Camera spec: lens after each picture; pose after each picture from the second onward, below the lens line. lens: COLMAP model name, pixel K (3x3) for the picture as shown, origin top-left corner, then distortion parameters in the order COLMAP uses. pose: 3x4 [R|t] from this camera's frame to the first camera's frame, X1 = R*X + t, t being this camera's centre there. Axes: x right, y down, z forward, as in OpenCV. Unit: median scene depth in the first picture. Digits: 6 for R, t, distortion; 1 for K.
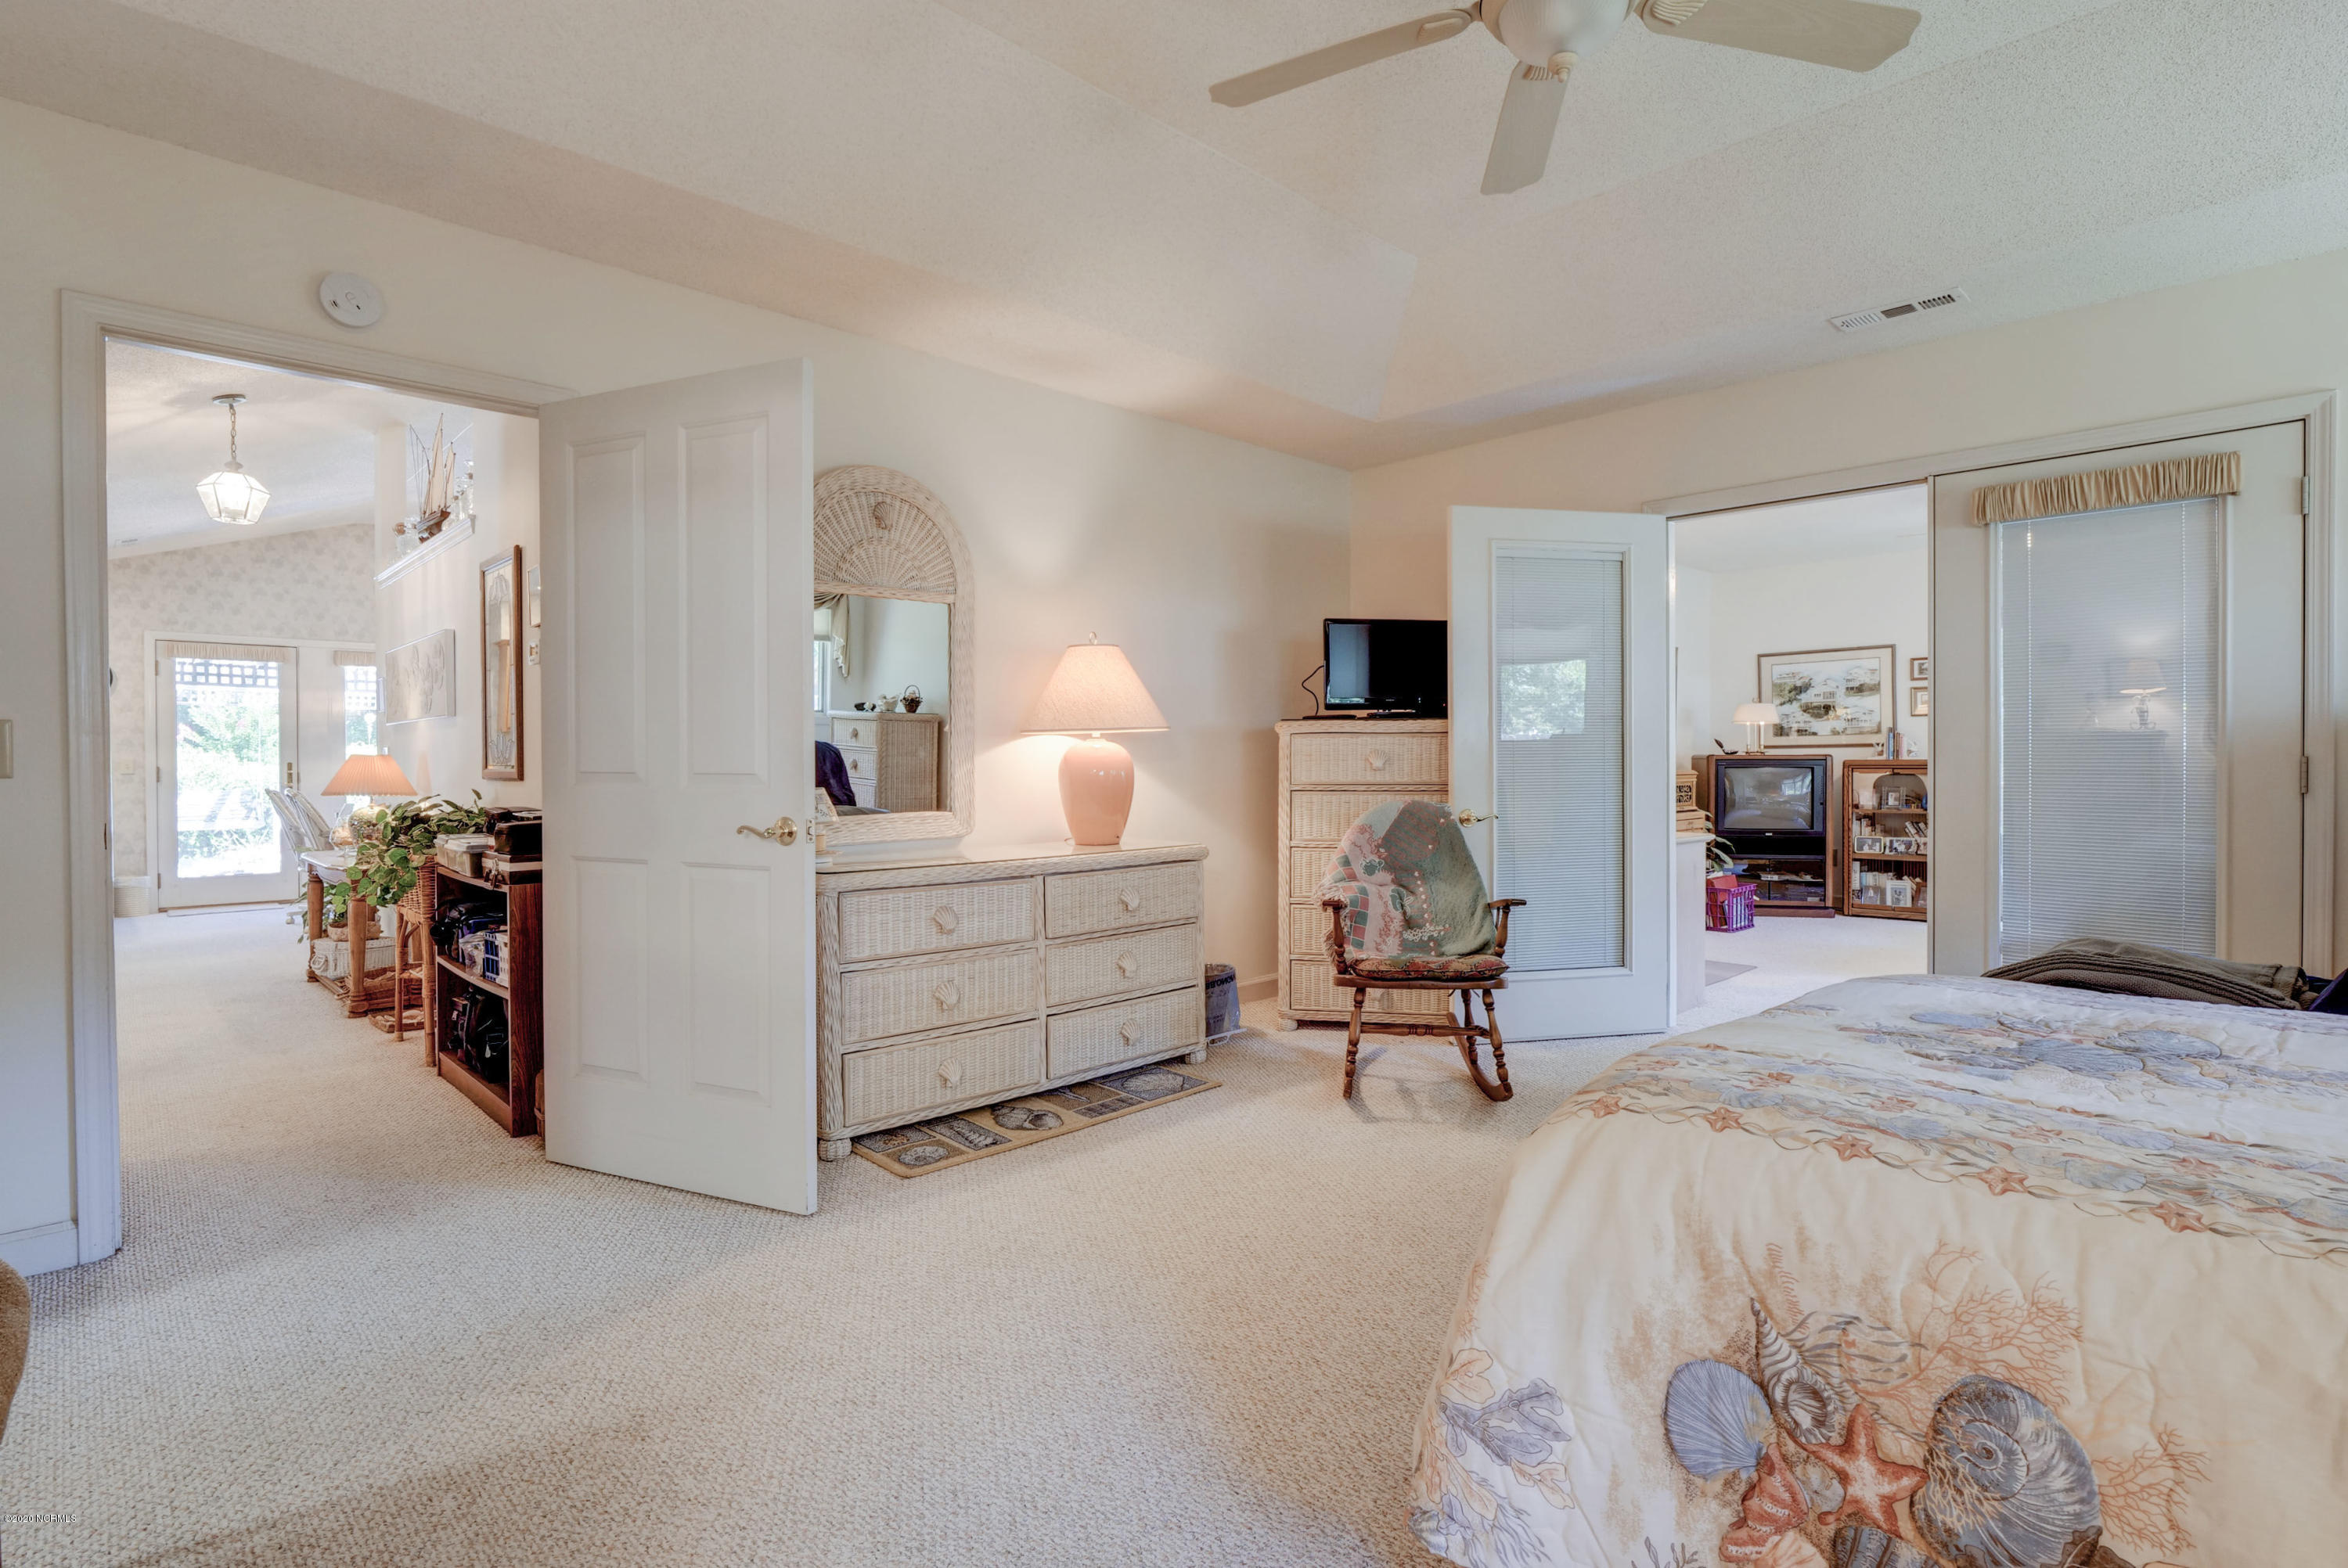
lens RADIAL K [[1142.8, 0, 1177.7], [0, 1142.8, 774.2], [0, 0, 1]] dist [-0.017142, -0.000461]
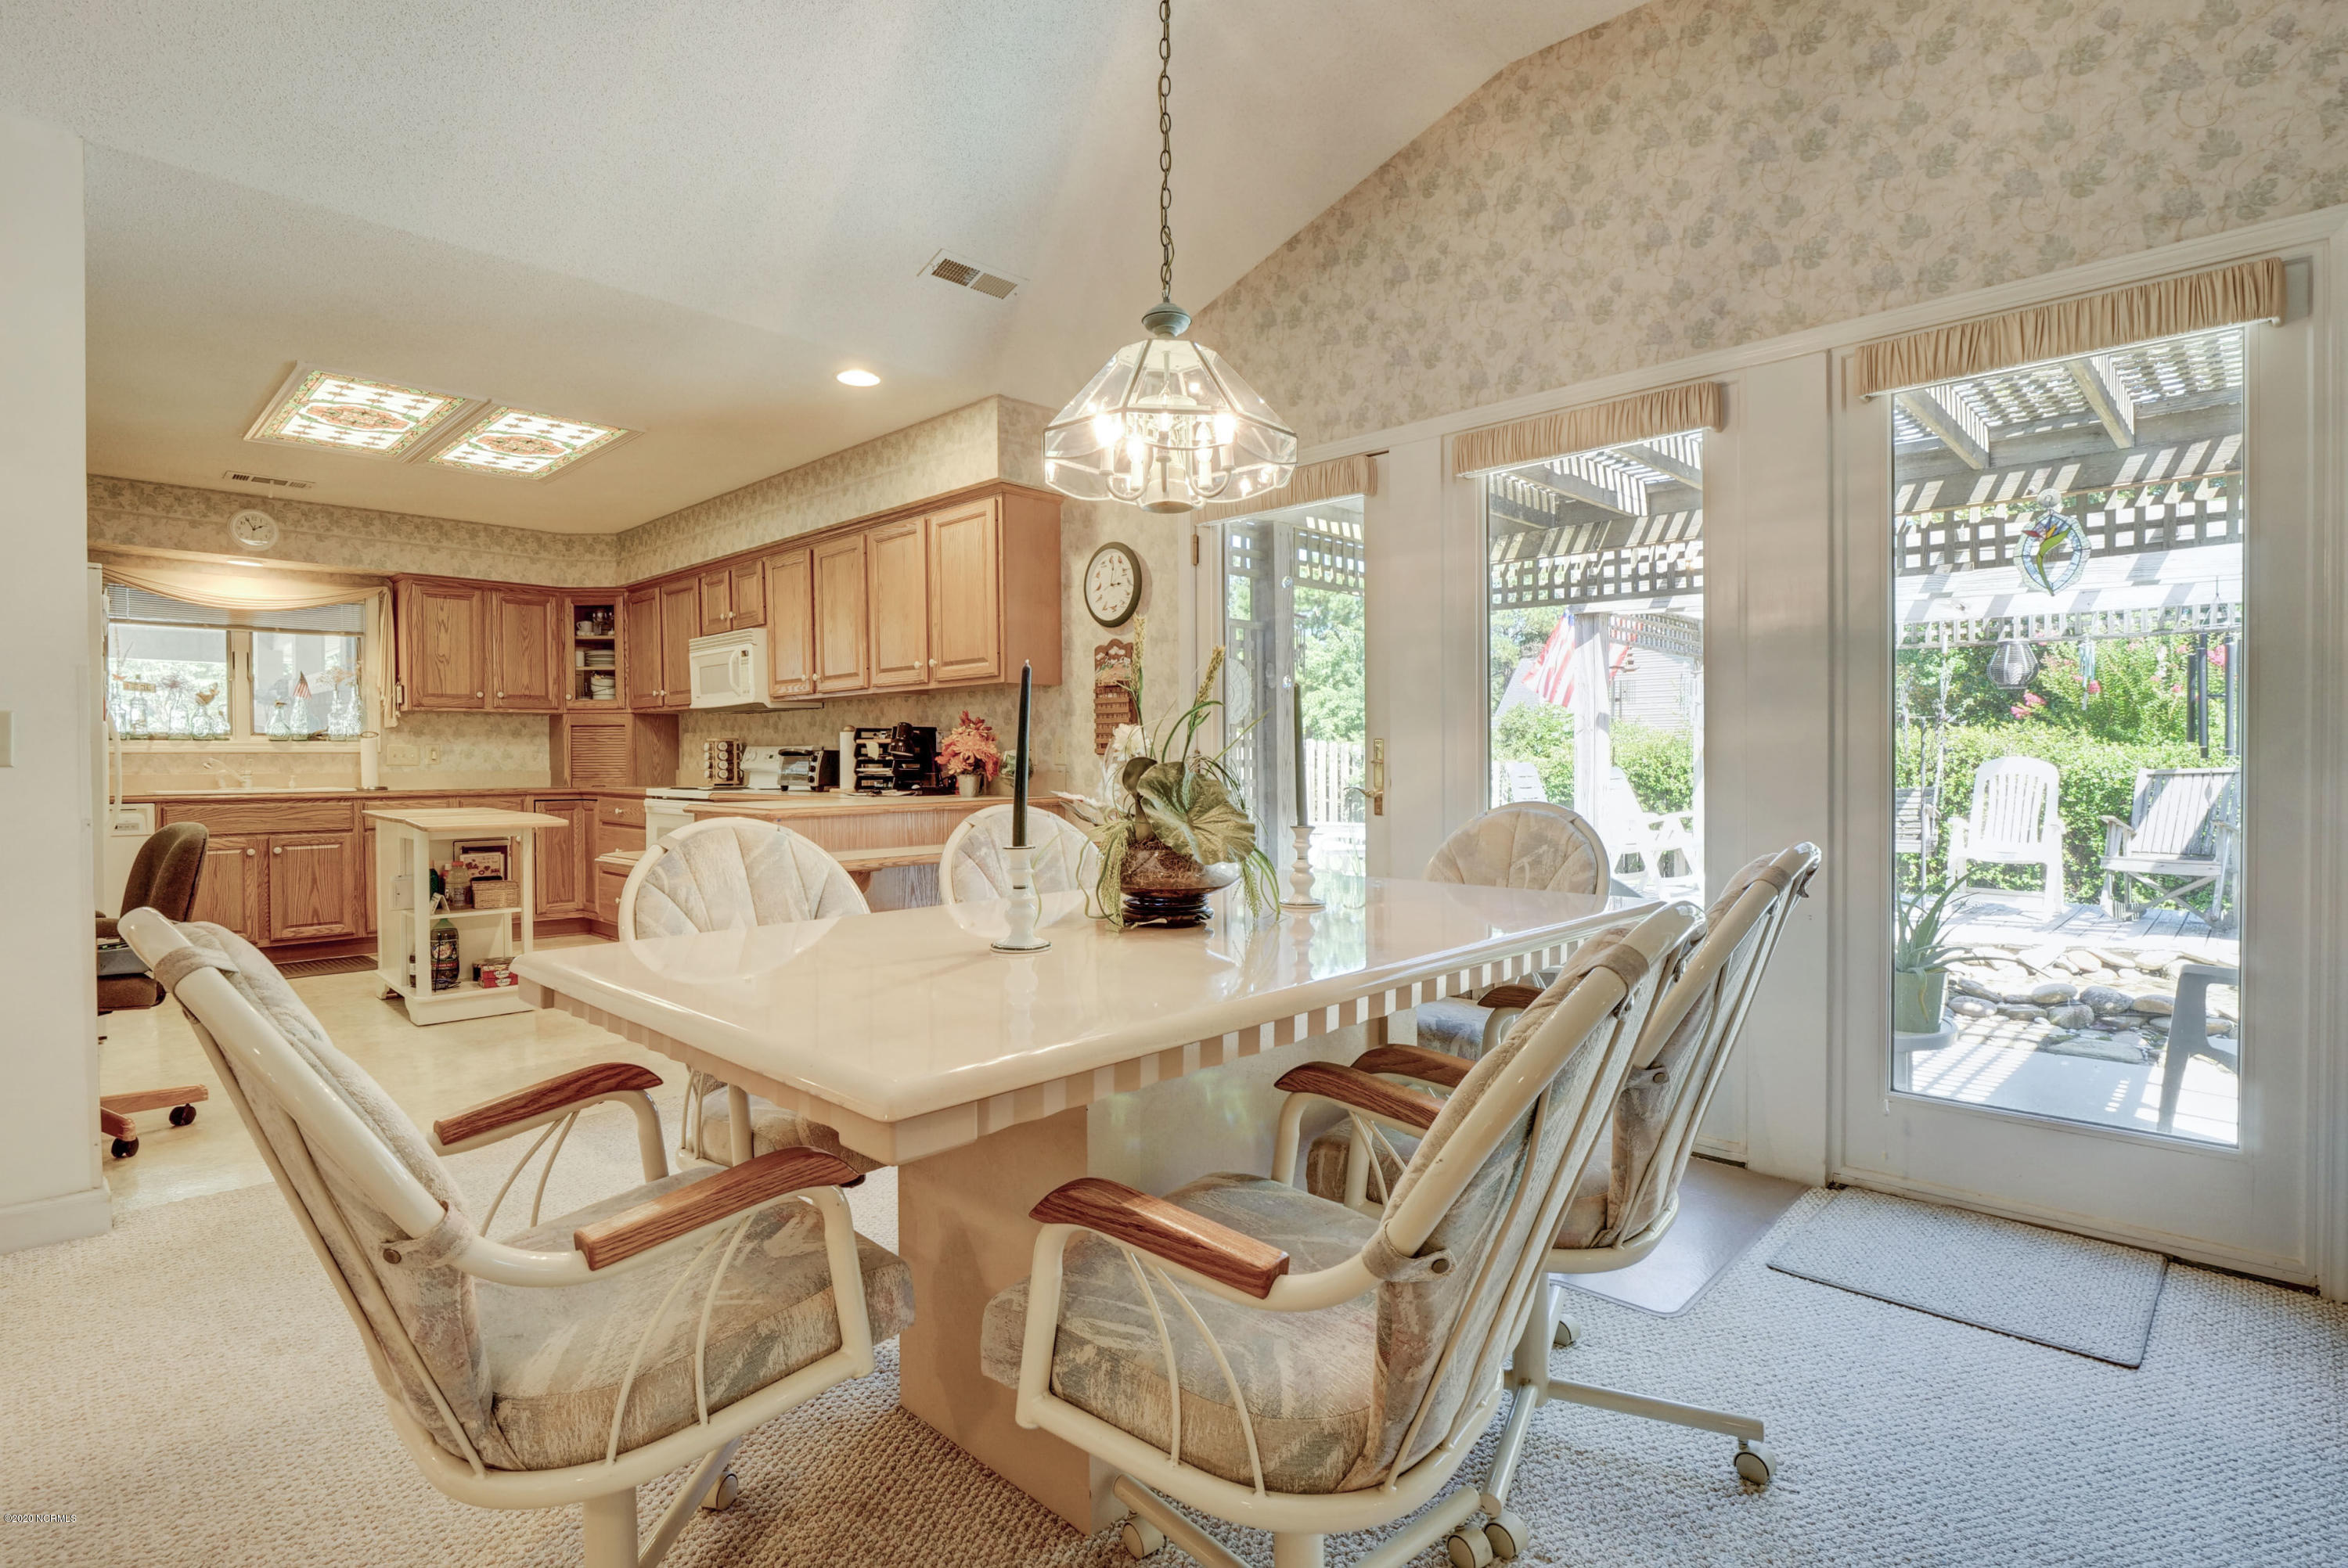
lens RADIAL K [[1142.8, 0, 1177.7], [0, 1142.8, 774.2], [0, 0, 1]] dist [-0.017142, -0.000461]
pose [[0.037012, 0.018258, -0.999148, -0.375416], [-0.004051, 0.999828, 0.018120, -0.004963], [0.999307, 0.003377, 0.037080, 0.904700]]
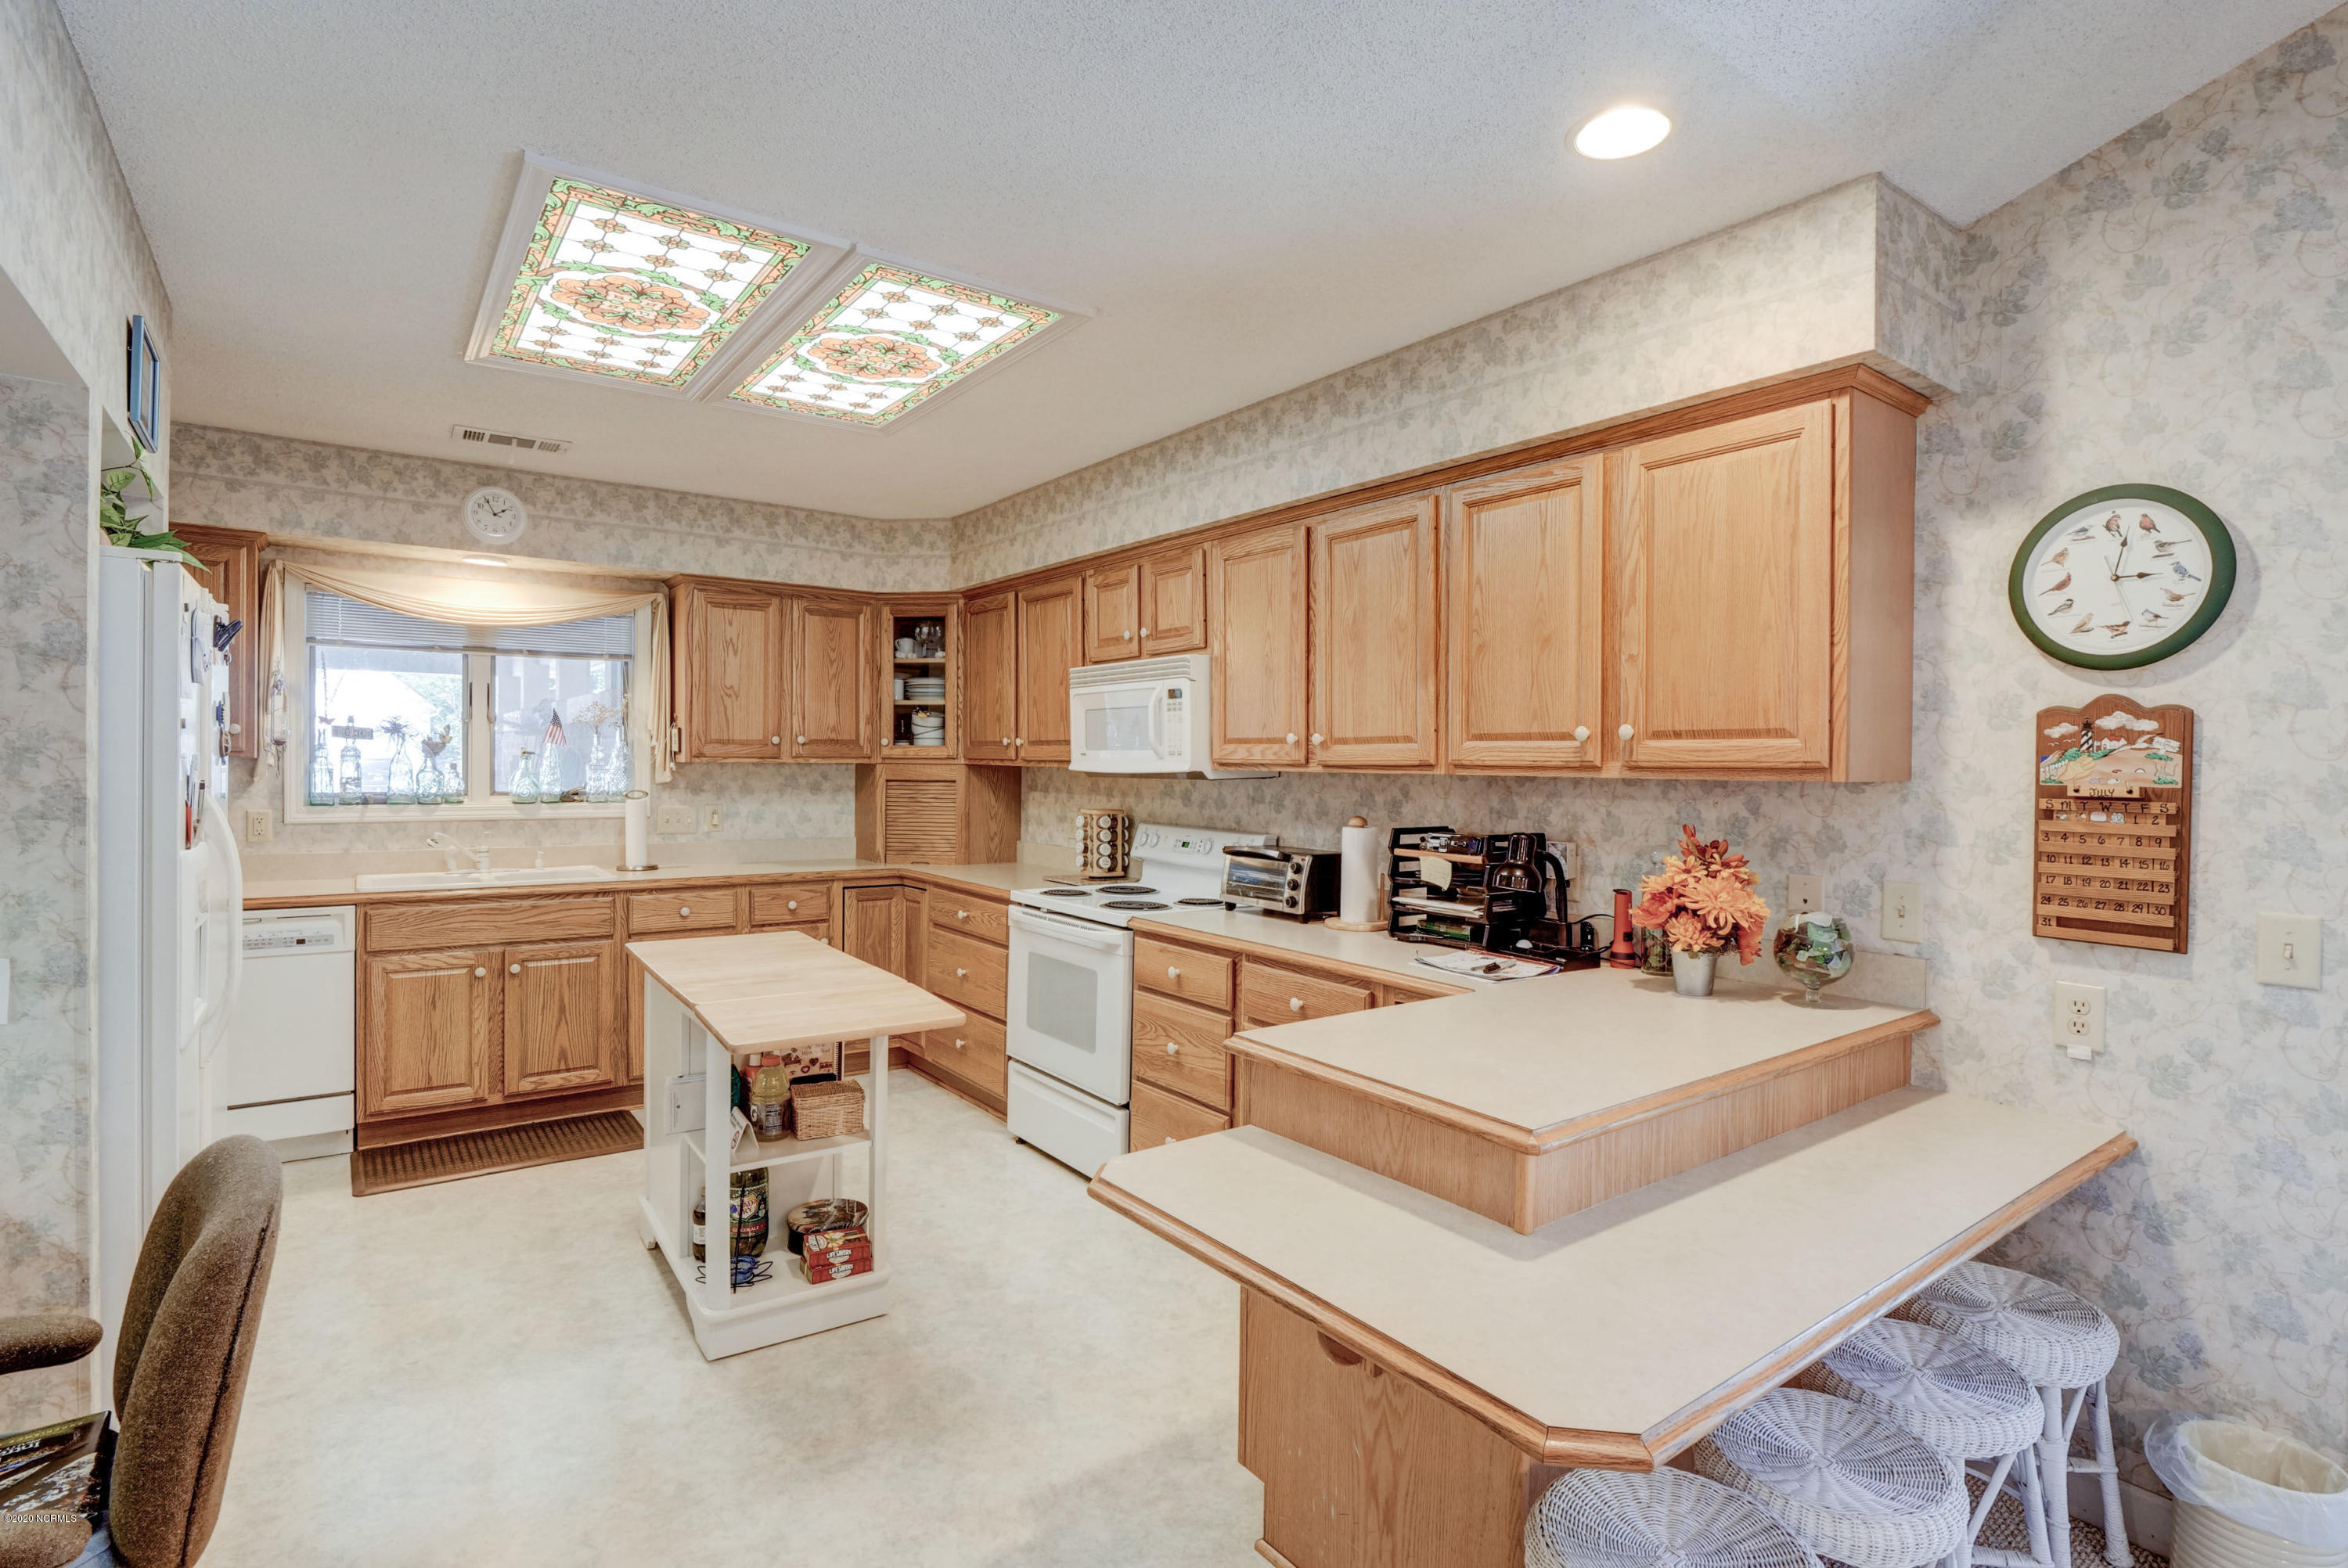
lens RADIAL K [[1142.8, 0, 1177.7], [0, 1142.8, 774.2], [0, 0, 1]] dist [-0.017142, -0.000461]
pose [[-0.136456, 0.014914, -0.990534, -0.621718], [-0.019758, 0.999647, 0.017773, -0.038994], [0.990449, 0.021996, -0.136113, 0.740660]]
